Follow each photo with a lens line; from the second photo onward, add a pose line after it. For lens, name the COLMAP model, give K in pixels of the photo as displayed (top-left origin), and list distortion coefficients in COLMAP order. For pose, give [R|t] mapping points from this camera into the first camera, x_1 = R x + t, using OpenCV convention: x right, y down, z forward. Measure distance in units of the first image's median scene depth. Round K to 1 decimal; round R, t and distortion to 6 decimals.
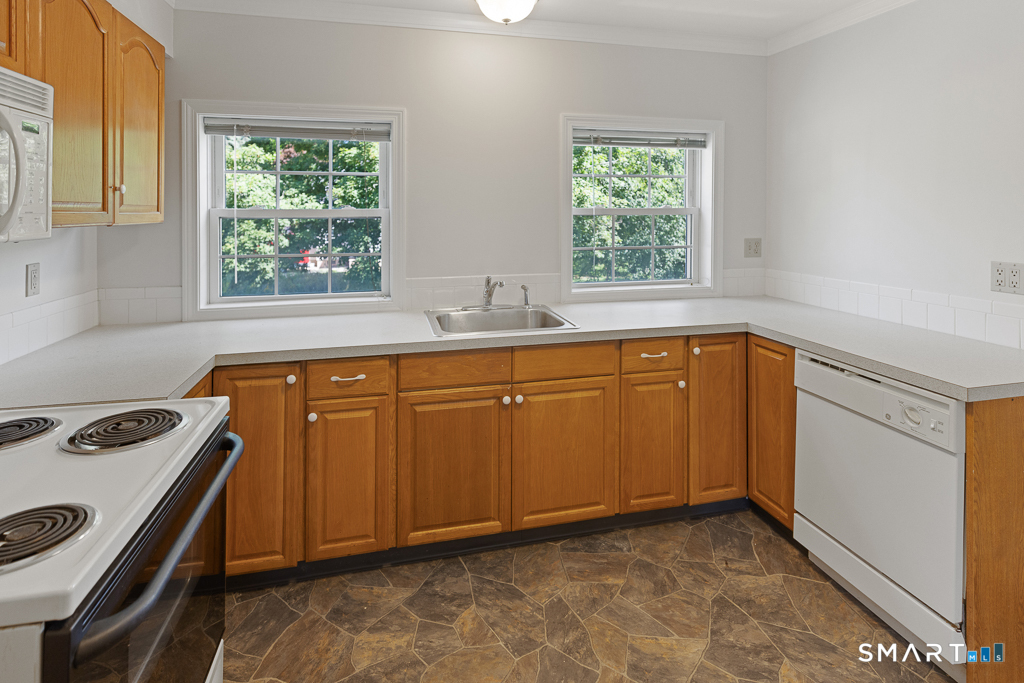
lens RADIAL K [[519.7, 0, 512.4], [0, 519.7, 209.7], [0, 0, 1]] dist [0.001114, 0.001209]
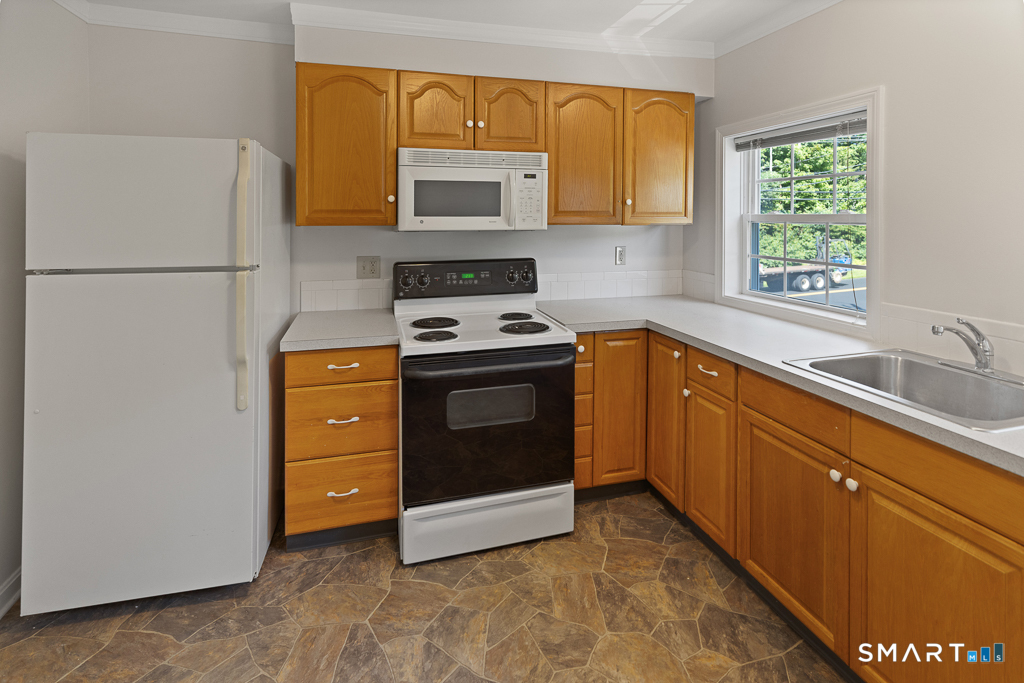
lens RADIAL K [[519.0, 0, 511.5], [0, 519.0, 221.0], [0, 0, 1]] dist [0.002209, 0.000355]
pose [[0.038140, 0.011220, -0.999209, 0.731636], [-0.000884, 0.999937, 0.011194, 0.000704], [0.999272, 0.000456, 0.038147, 0.543813]]
